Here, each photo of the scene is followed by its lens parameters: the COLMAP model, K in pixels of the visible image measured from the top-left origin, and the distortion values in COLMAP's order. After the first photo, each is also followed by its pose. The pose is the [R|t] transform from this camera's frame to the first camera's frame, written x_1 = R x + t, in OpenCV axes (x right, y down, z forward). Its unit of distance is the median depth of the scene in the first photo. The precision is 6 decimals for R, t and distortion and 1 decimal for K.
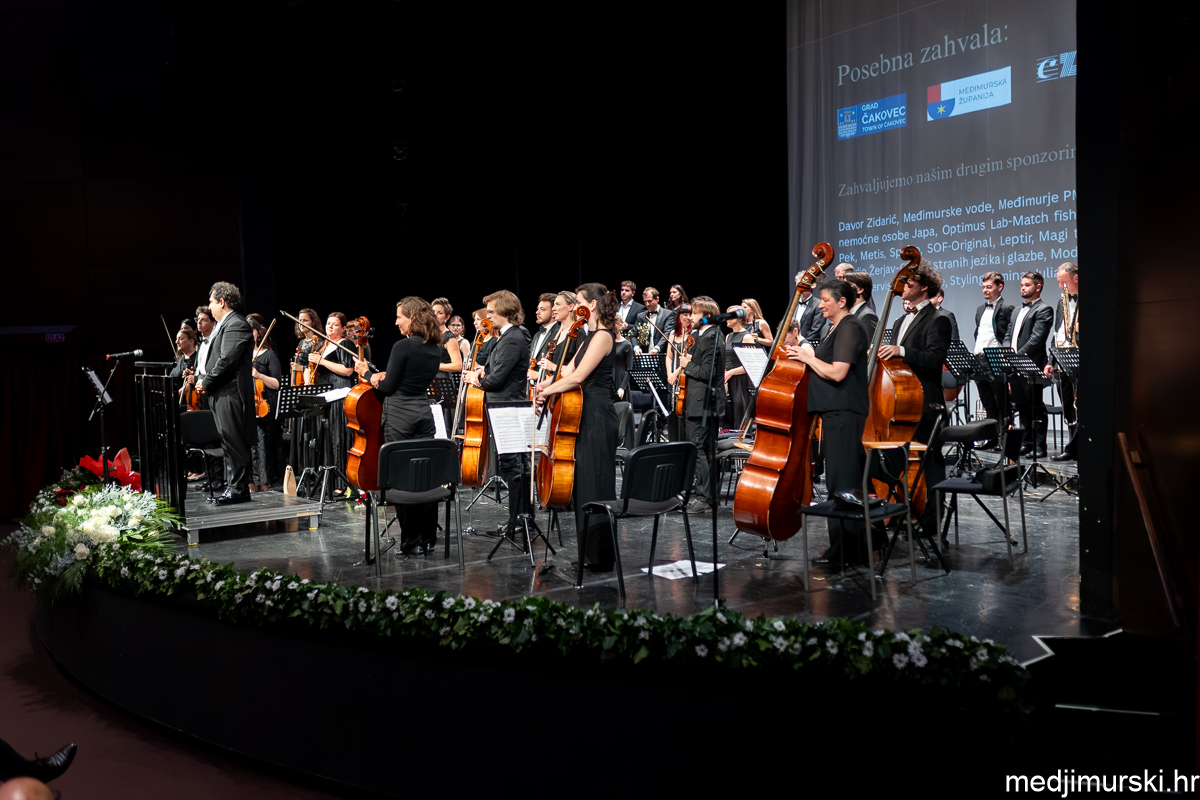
lens RADIAL K [[1137.2, 0, 600.0], [0, 1137.2, 400.0], [0, 0, 1]] dist [-0.004421, 0.008235]
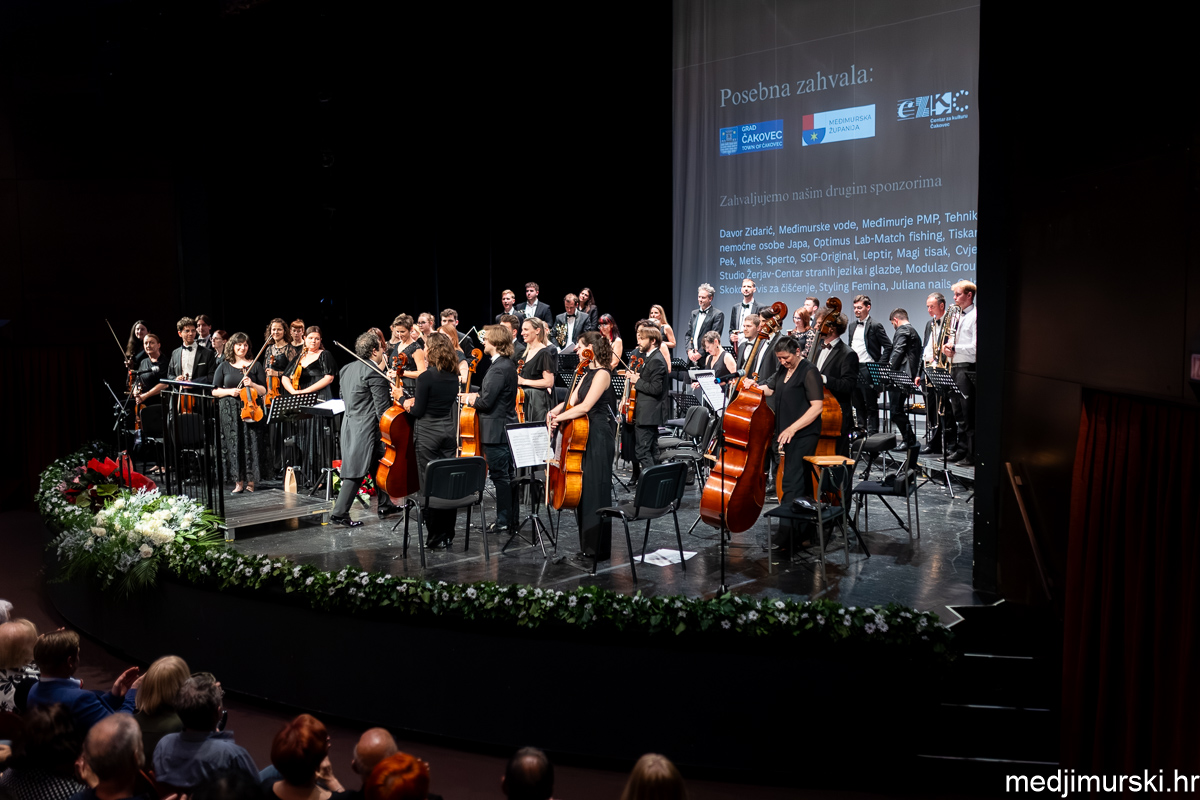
lens RADIAL K [[1137.2, 0, 600.0], [0, 1137.2, 400.0], [0, 0, 1]] dist [-0.004421, 0.008235]
pose [[0.988616, -0.001009, 0.150460, -0.184668], [-0.004419, 0.999352, 0.035733, -0.069479], [-0.150398, -0.035991, 0.987970, -0.229746]]
